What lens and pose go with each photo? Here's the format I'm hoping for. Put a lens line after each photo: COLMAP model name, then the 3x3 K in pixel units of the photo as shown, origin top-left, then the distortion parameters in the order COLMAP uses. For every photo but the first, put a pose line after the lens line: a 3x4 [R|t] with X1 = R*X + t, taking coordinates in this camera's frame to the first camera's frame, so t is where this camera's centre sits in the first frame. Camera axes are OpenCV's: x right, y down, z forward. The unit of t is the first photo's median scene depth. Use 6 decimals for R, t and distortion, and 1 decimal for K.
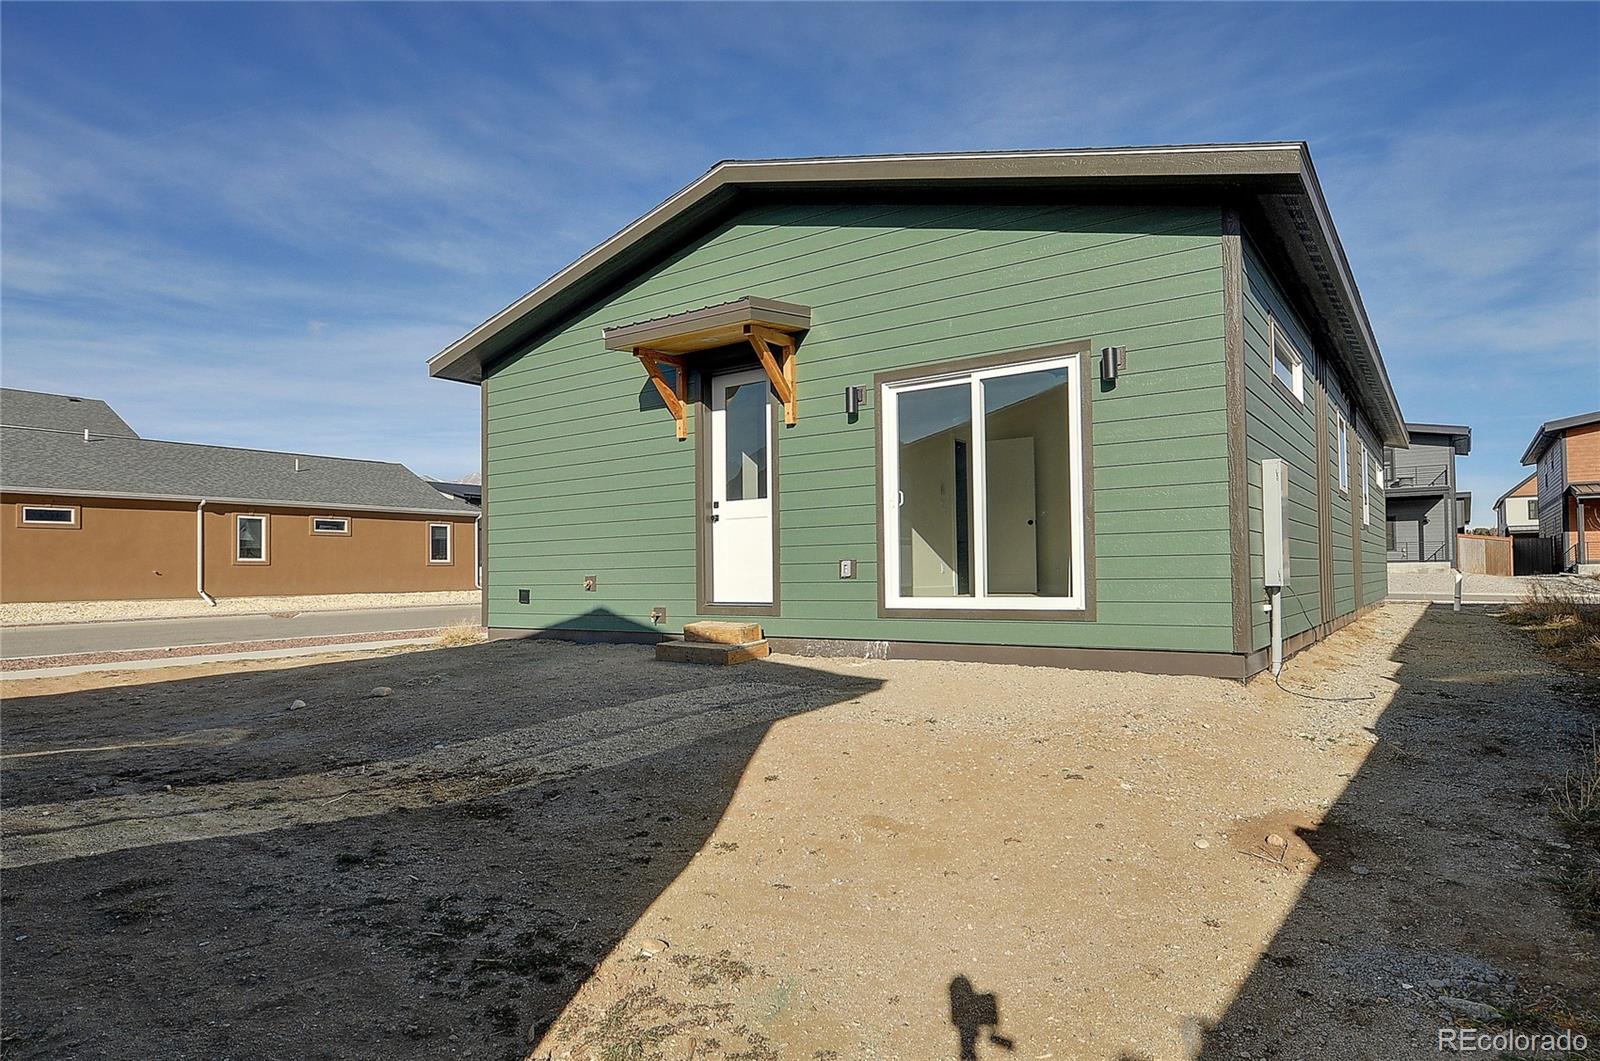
lens RADIAL K [[913.1, 0, 800.0], [0, 913.1, 530.5], [0, 0, 1]] dist [-0.001129, -0.000003]
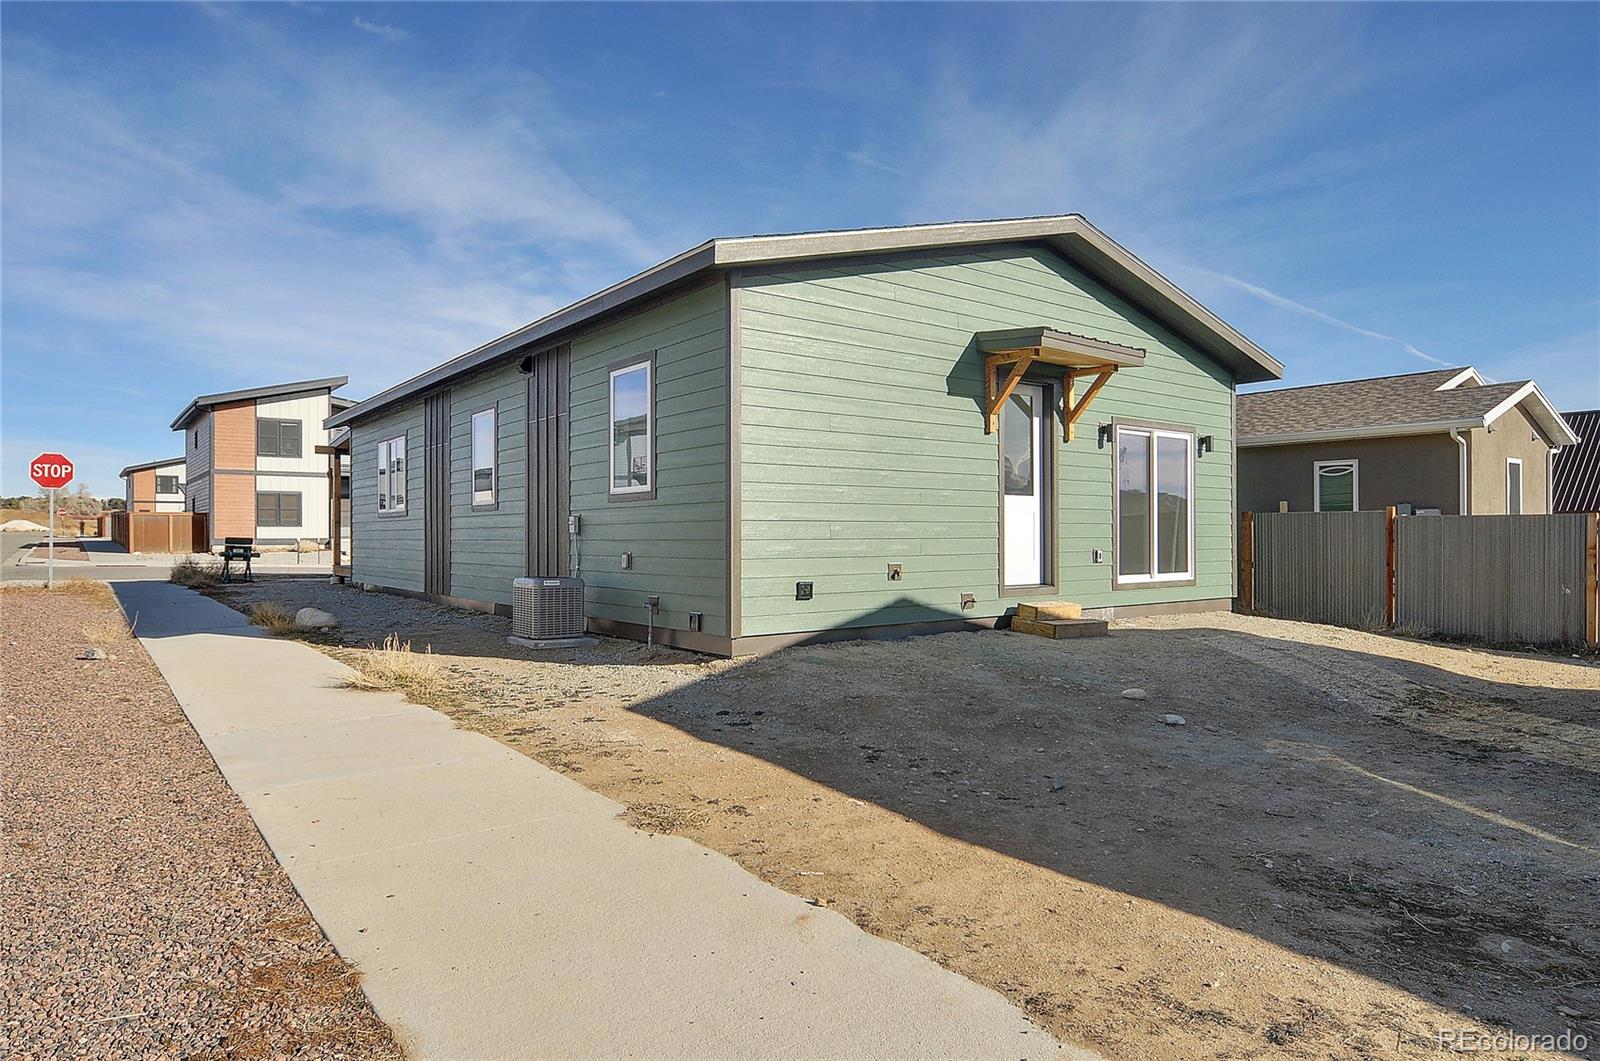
lens RADIAL K [[949.3, 0, 800.0], [0, 949.3, 530.5], [0, 0, 1]] dist [0.000819, 0.000083]
pose [[0.296402, 0.015980, 0.954930, -1.144199], [-0.053479, 0.998569, -0.000111, 0.022107], [-0.953565, -0.051036, 0.296832, 0.808712]]
